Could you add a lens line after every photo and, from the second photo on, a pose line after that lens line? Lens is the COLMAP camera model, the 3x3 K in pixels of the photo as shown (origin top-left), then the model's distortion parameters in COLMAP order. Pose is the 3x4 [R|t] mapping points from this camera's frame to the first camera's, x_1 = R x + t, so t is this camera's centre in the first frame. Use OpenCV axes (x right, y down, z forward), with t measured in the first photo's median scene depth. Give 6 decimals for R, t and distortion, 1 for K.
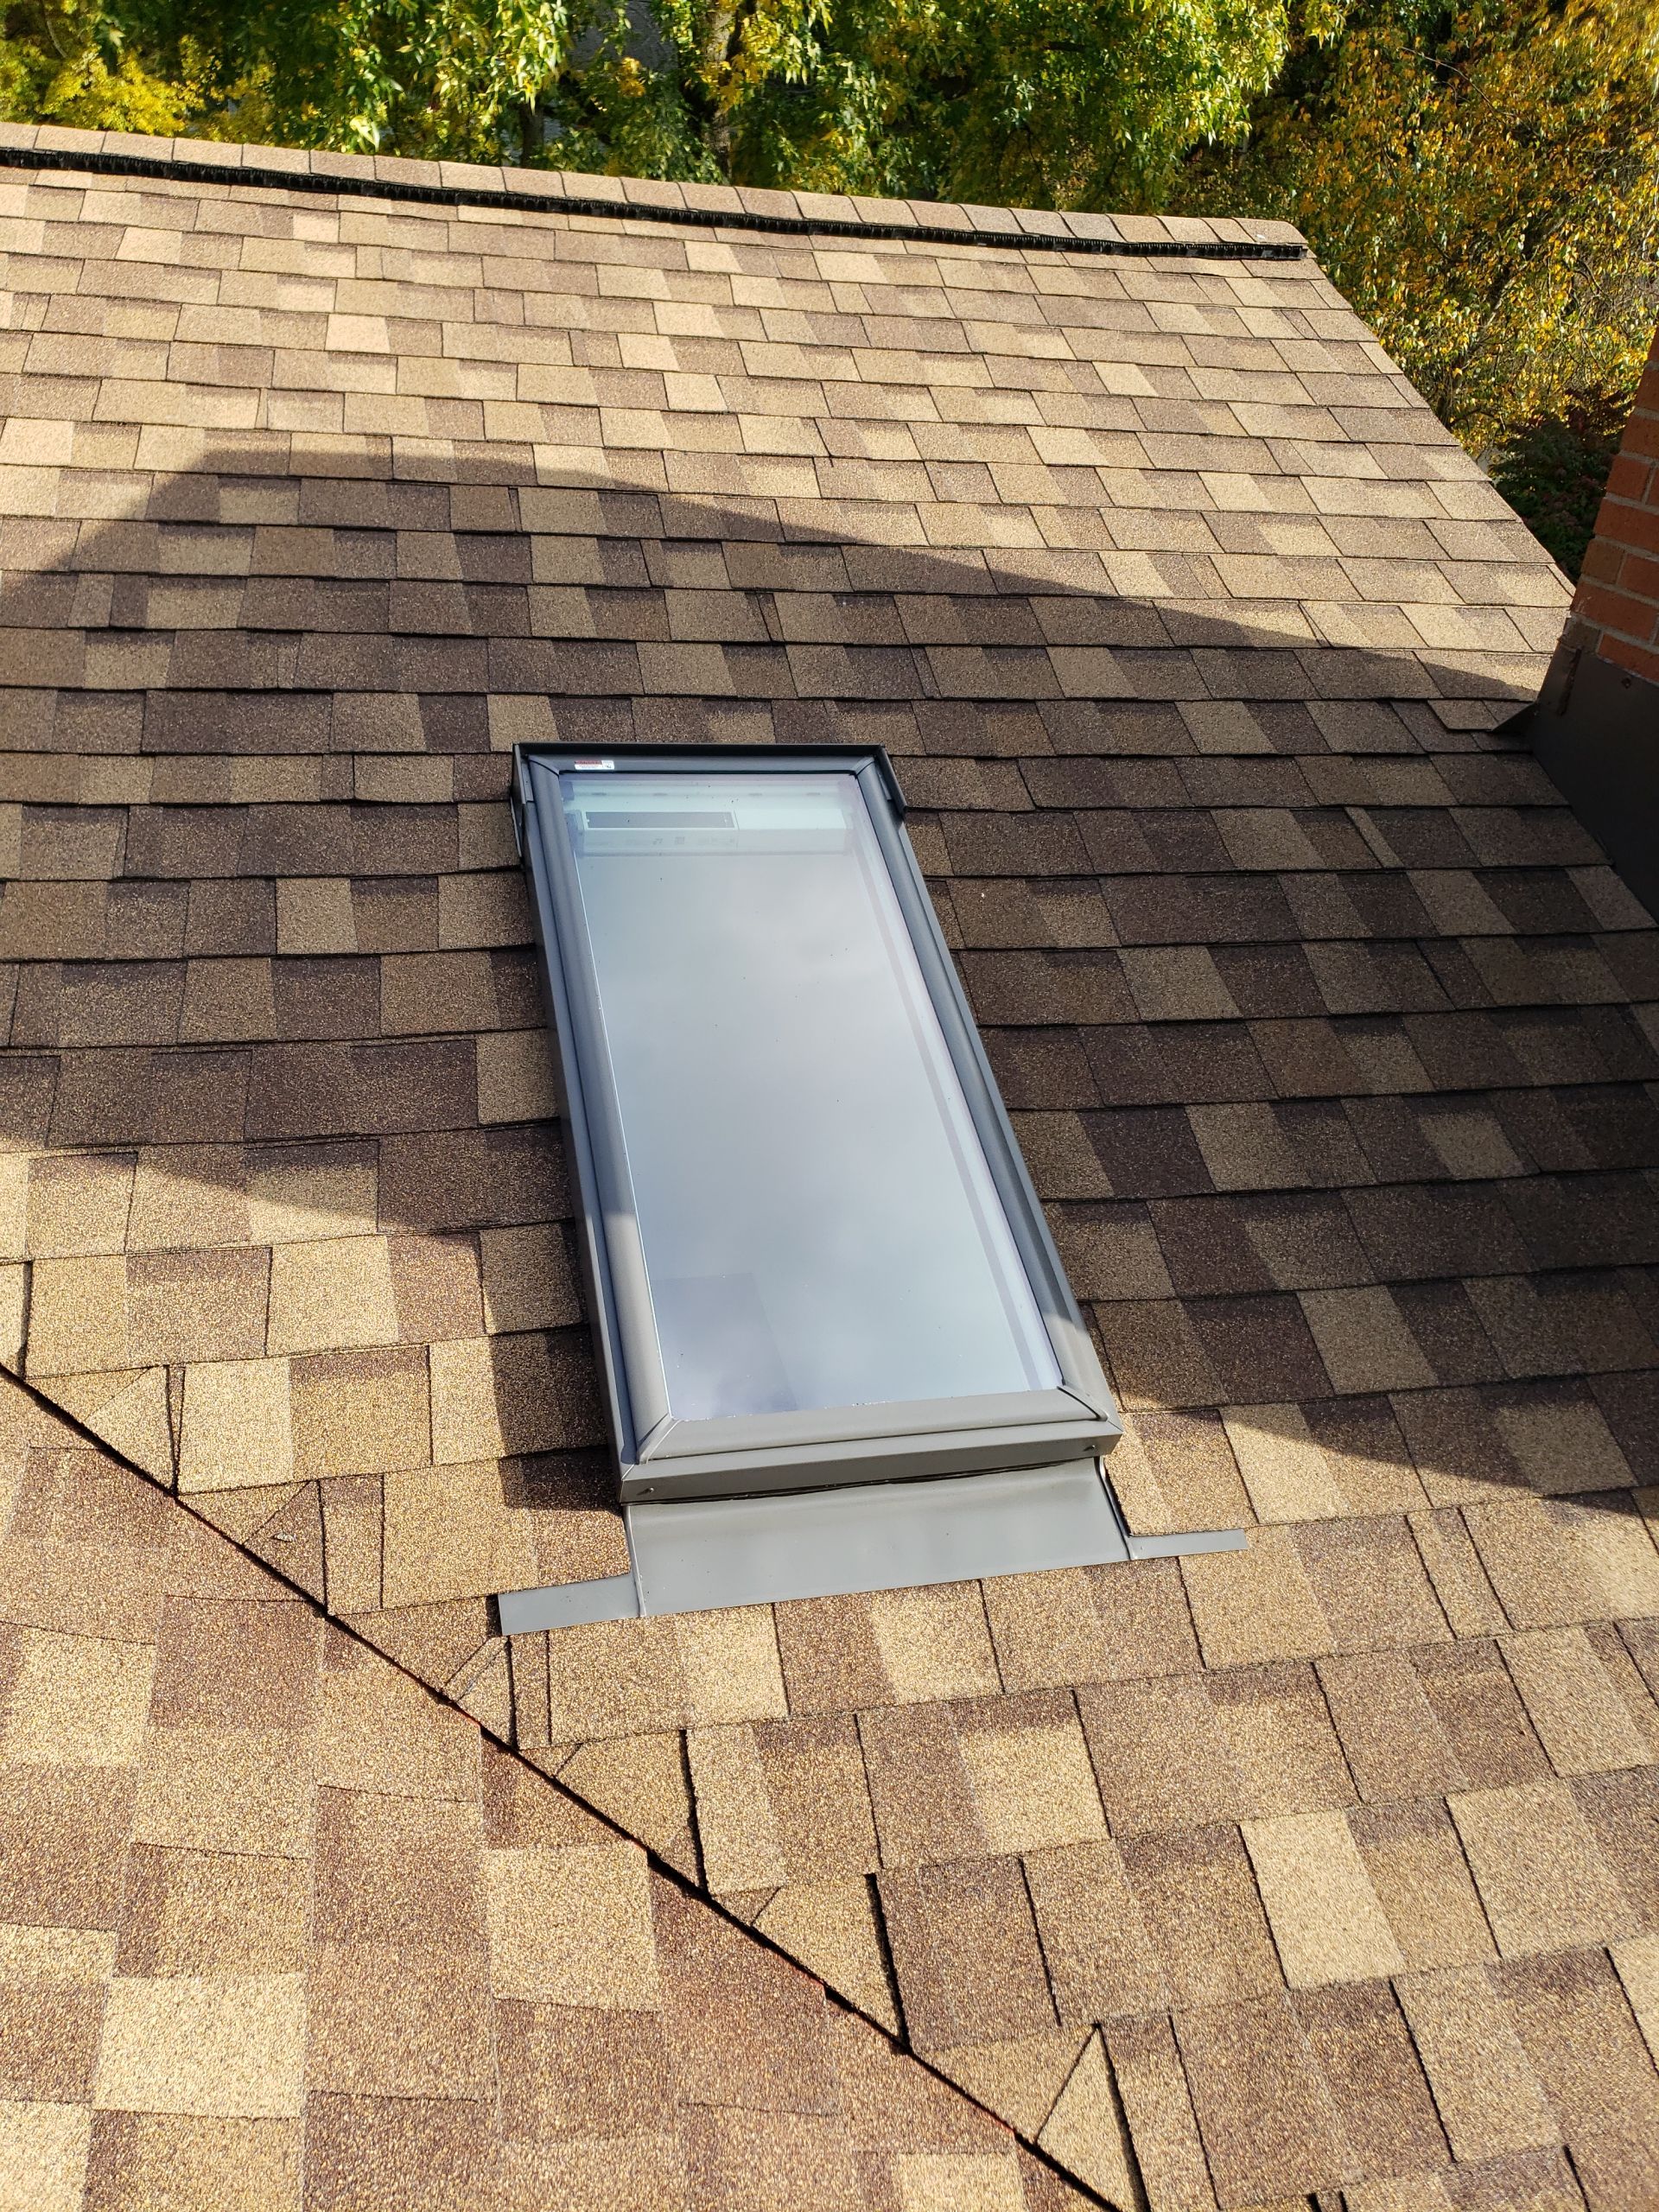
lens RADIAL K [[1715.6, 0, 776.1], [0, 1715.6, 1086.0], [0, 0, 1]] dist [0.025653, -0.007009]
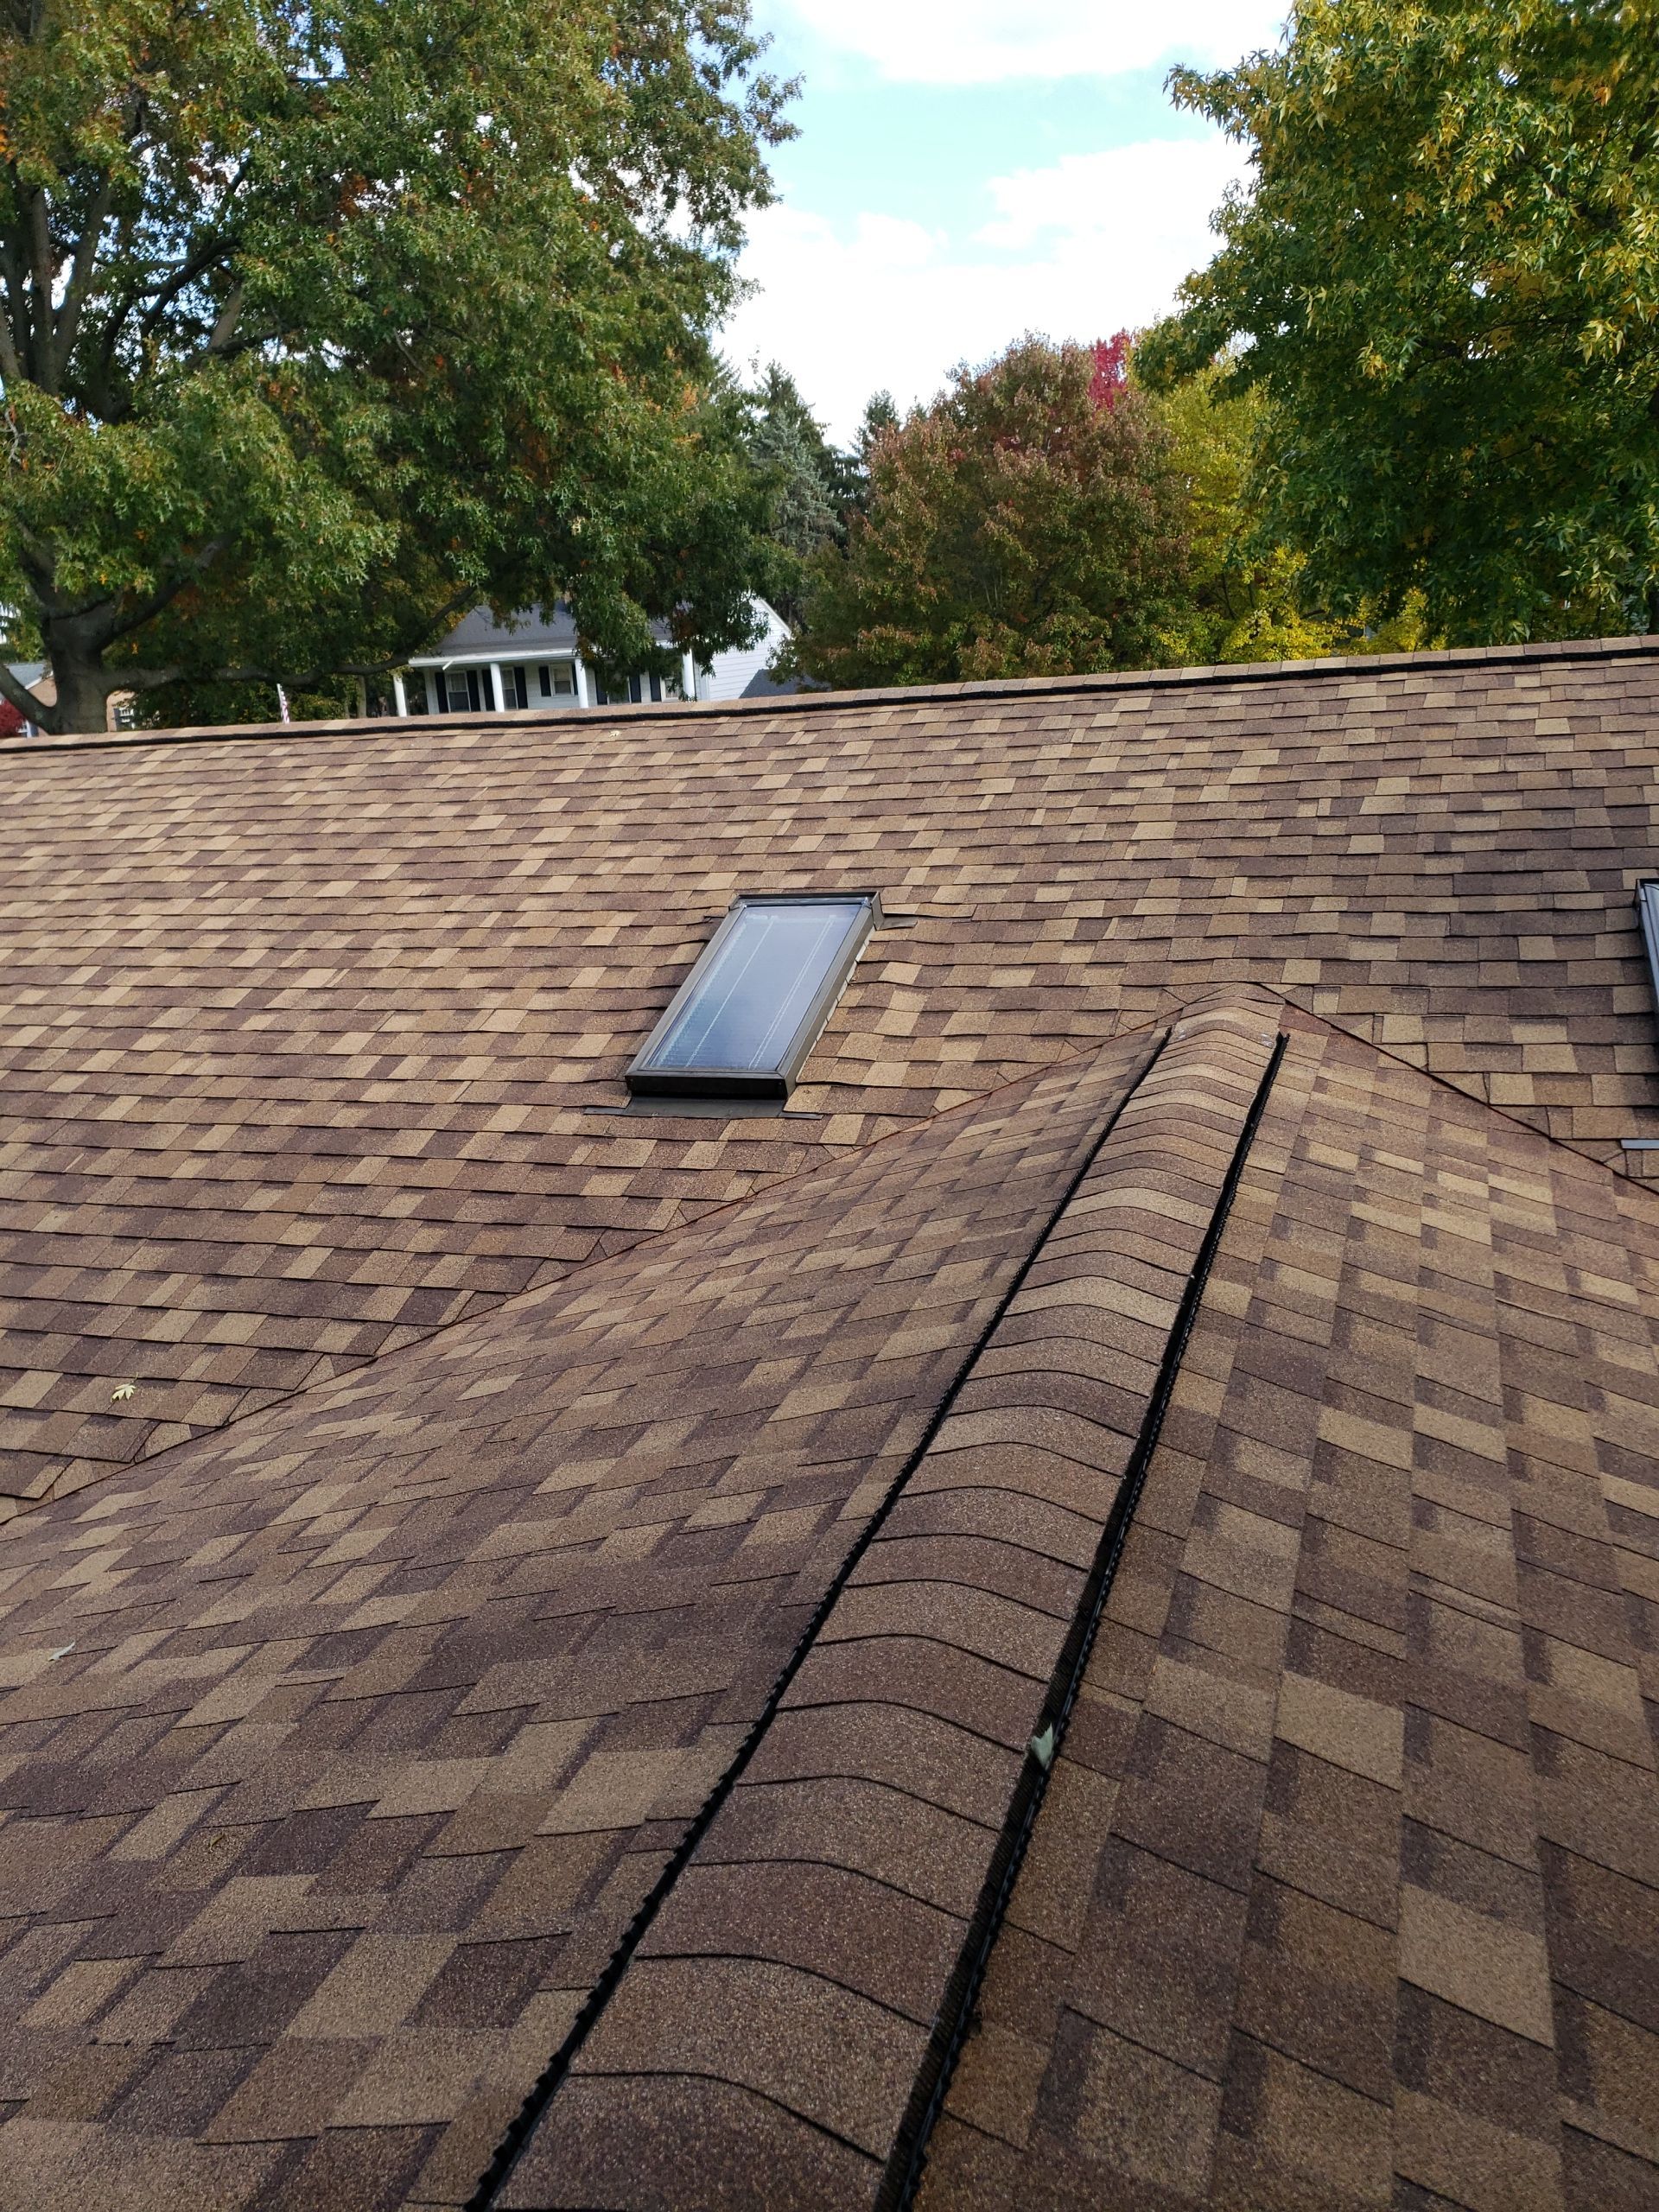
lens RADIAL K [[1715.6, 0, 758.4], [0, 1715.6, 1116.9], [0, 0, 1]] dist [0.025653, -0.007009]
pose [[0.822824, 0.007109, -0.568252, 0.157428], [-0.144401, 0.969719, -0.196960, 0.620161], [0.549645, 0.244119, 0.798935, -1.151937]]
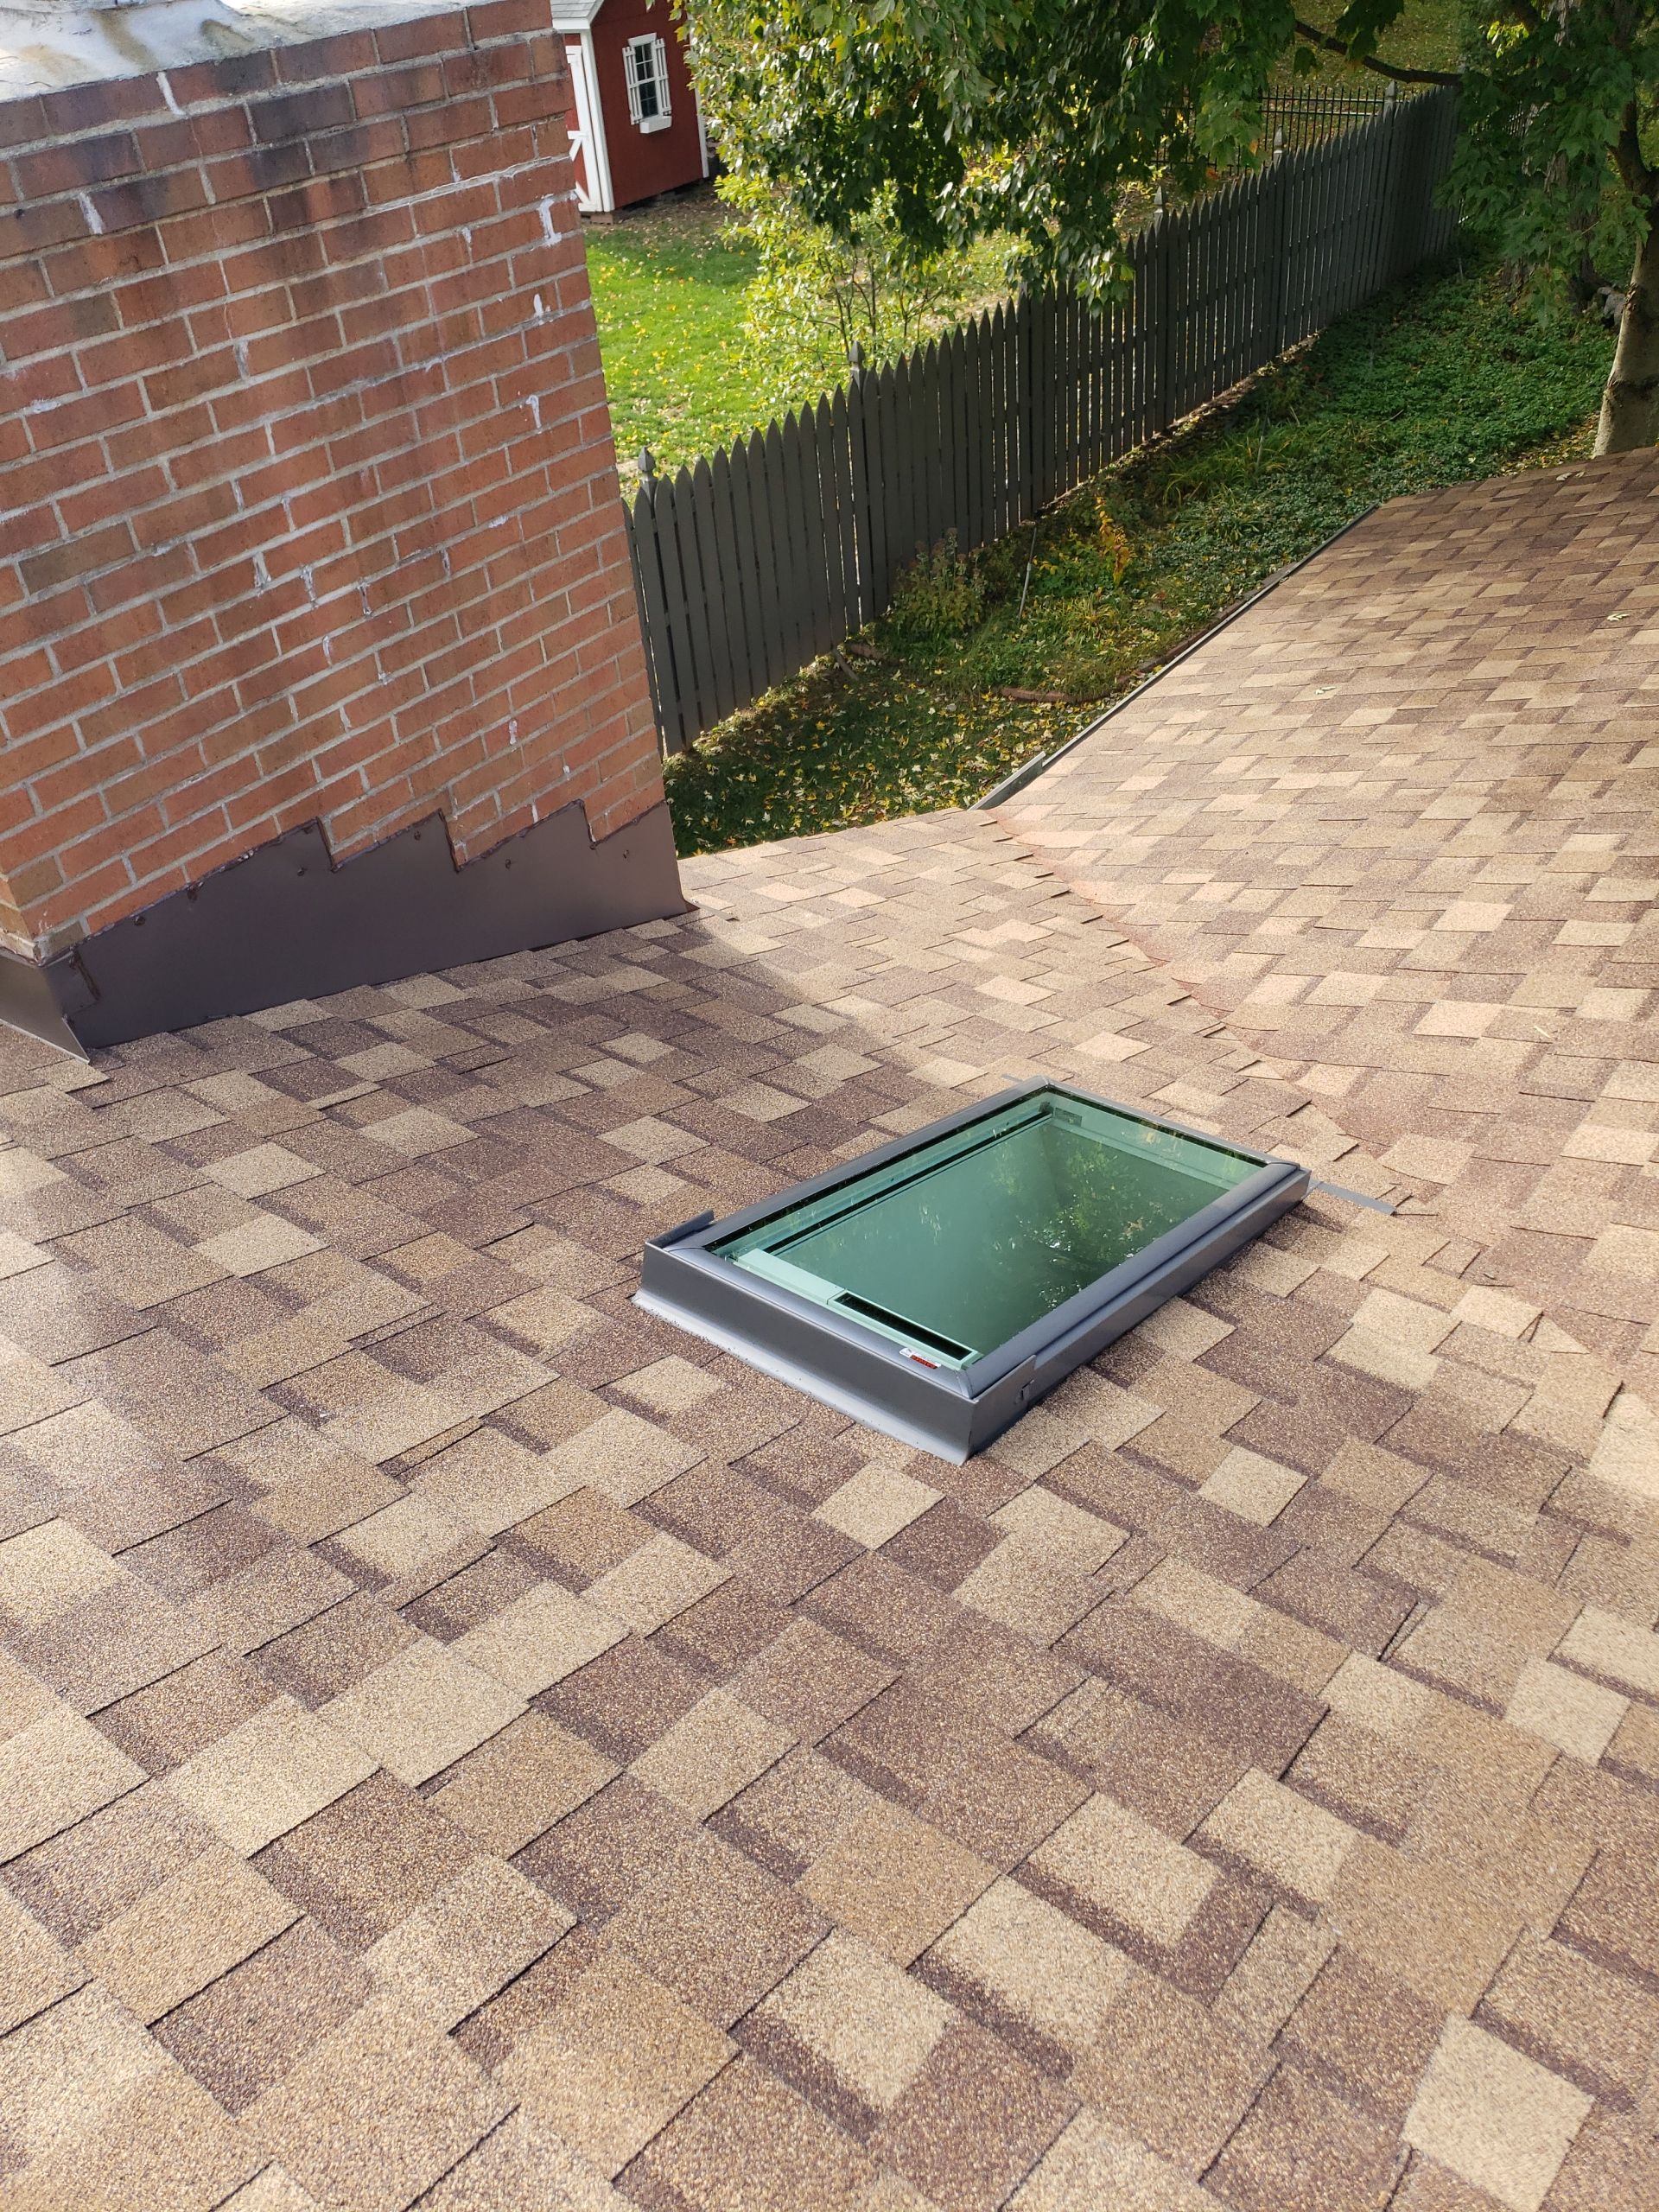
lens RADIAL K [[1718.3, 0, 801.5], [0, 1718.3, 1086.0], [0, 0, 1]] dist [0.010579, 0.011581]
pose [[-0.642014, -0.488930, 0.590563, -0.495209], [0.401949, 0.441286, 0.802311, -0.938585], [-0.652881, 0.752472, -0.086787, 0.942951]]
